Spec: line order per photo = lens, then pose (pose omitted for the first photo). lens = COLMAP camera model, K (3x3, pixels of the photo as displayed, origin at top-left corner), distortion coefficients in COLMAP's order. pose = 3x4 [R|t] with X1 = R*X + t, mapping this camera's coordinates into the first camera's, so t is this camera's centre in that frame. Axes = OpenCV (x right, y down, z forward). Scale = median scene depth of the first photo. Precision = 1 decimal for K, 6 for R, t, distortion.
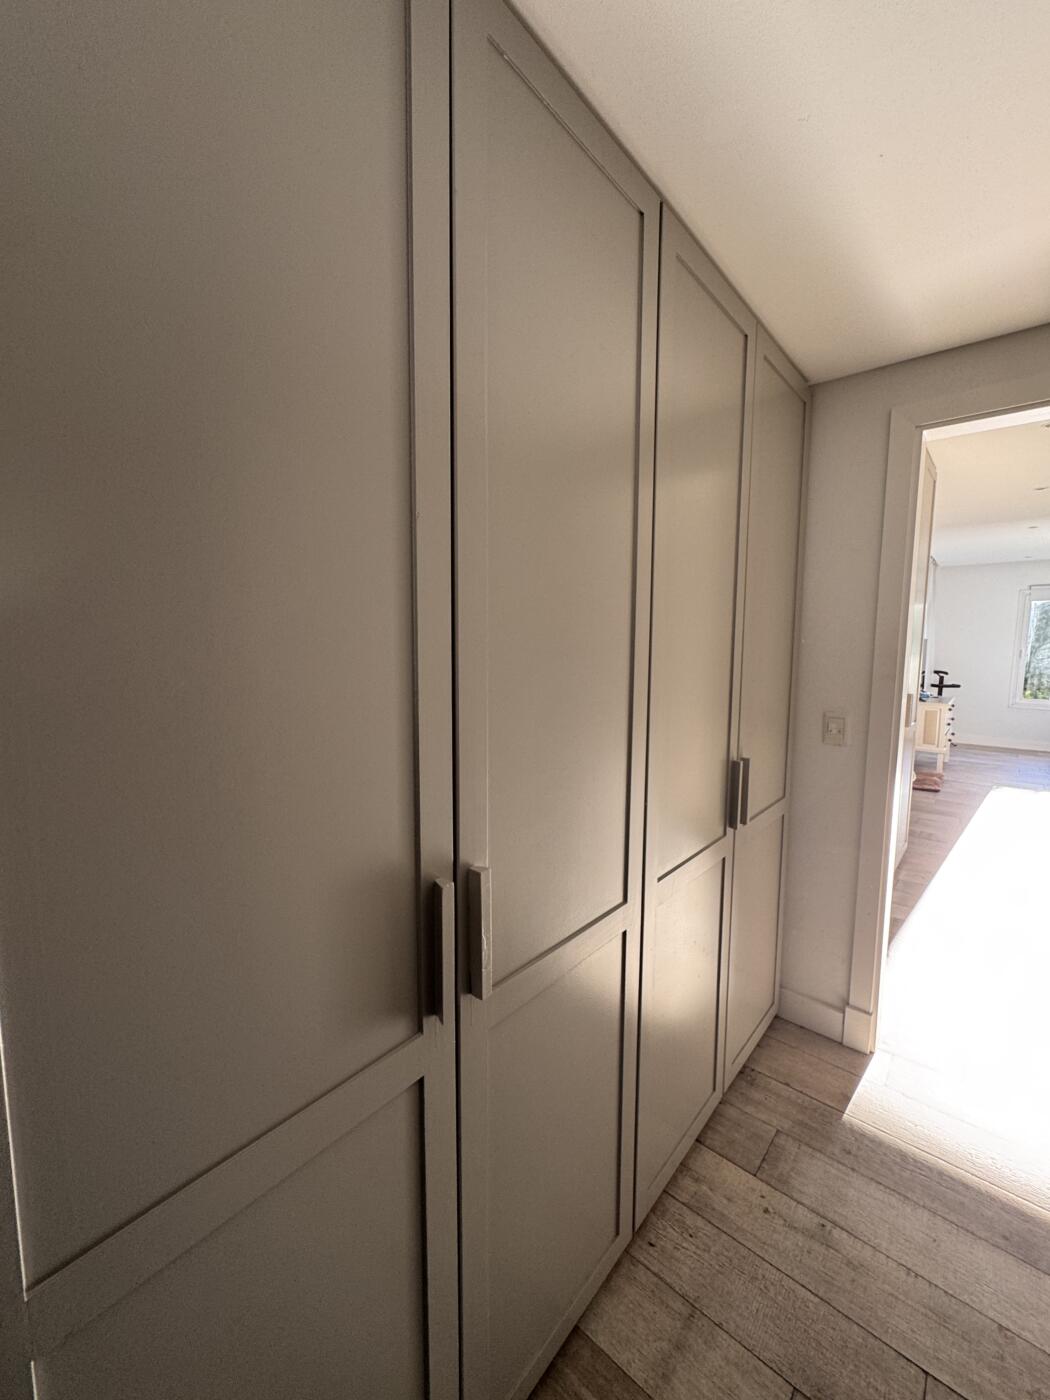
lens RADIAL K [[558.8, 0, 524.3], [0, 558.8, 702.5], [0, 0, 1]] dist [-0.002228, 0.000633]
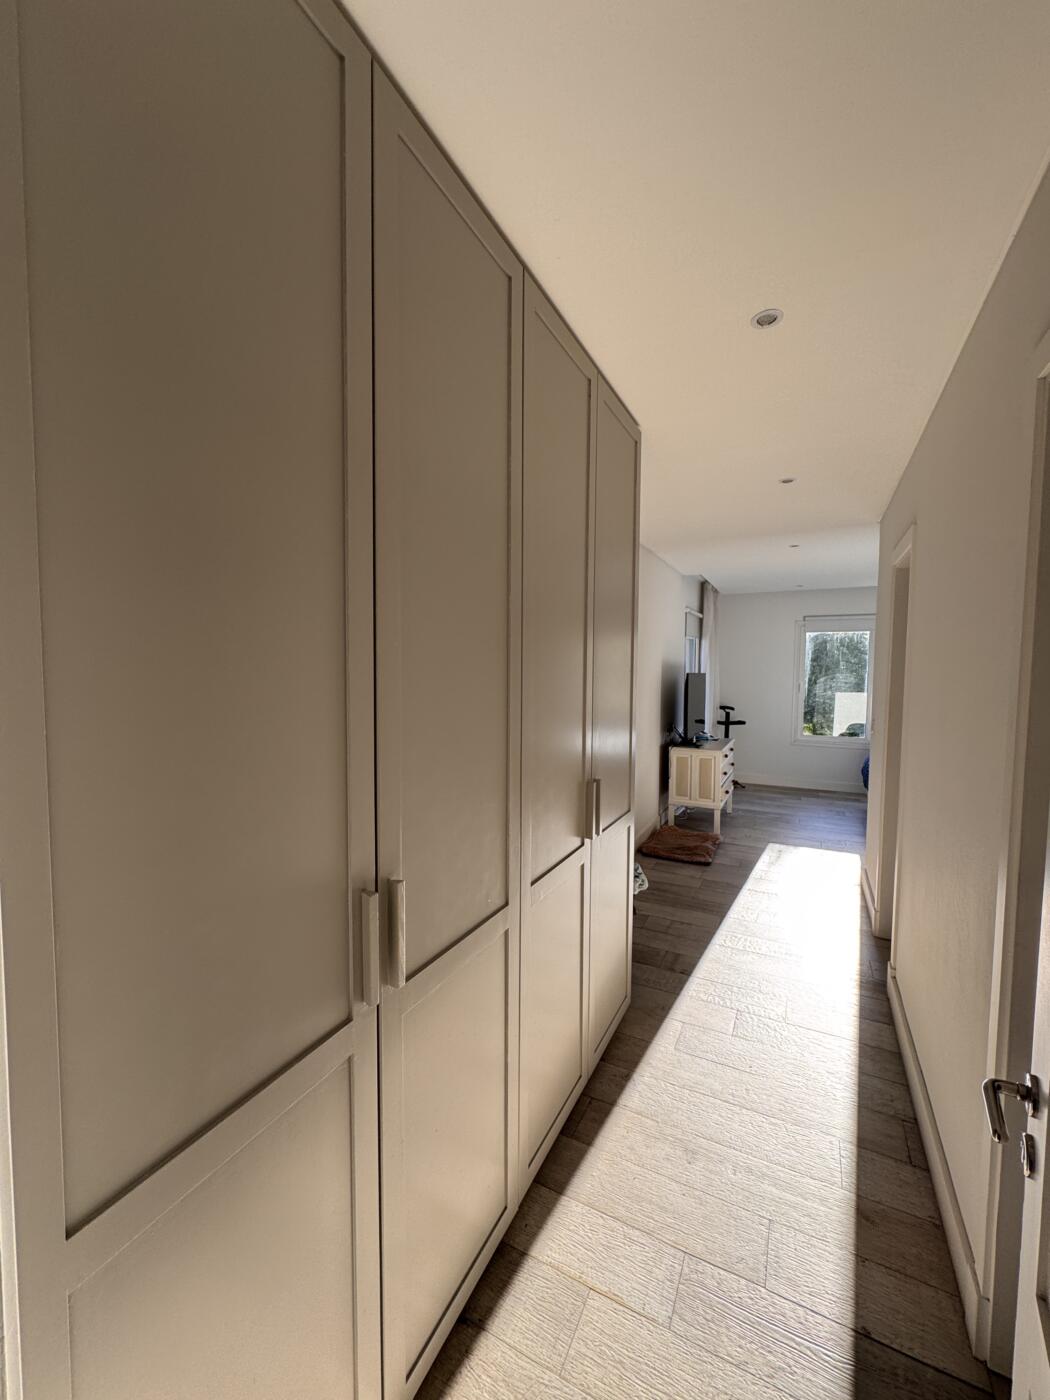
lens RADIAL K [[558.8, 0, 525.0], [0, 558.8, 698.1], [0, 0, 1]] dist [-0.002228, 0.000633]
pose [[0.970034, -0.008144, 0.242831, 0.213167], [0.020976, 0.998513, -0.050307, -0.032838], [-0.242060, 0.053893, 0.968763, 0.199890]]
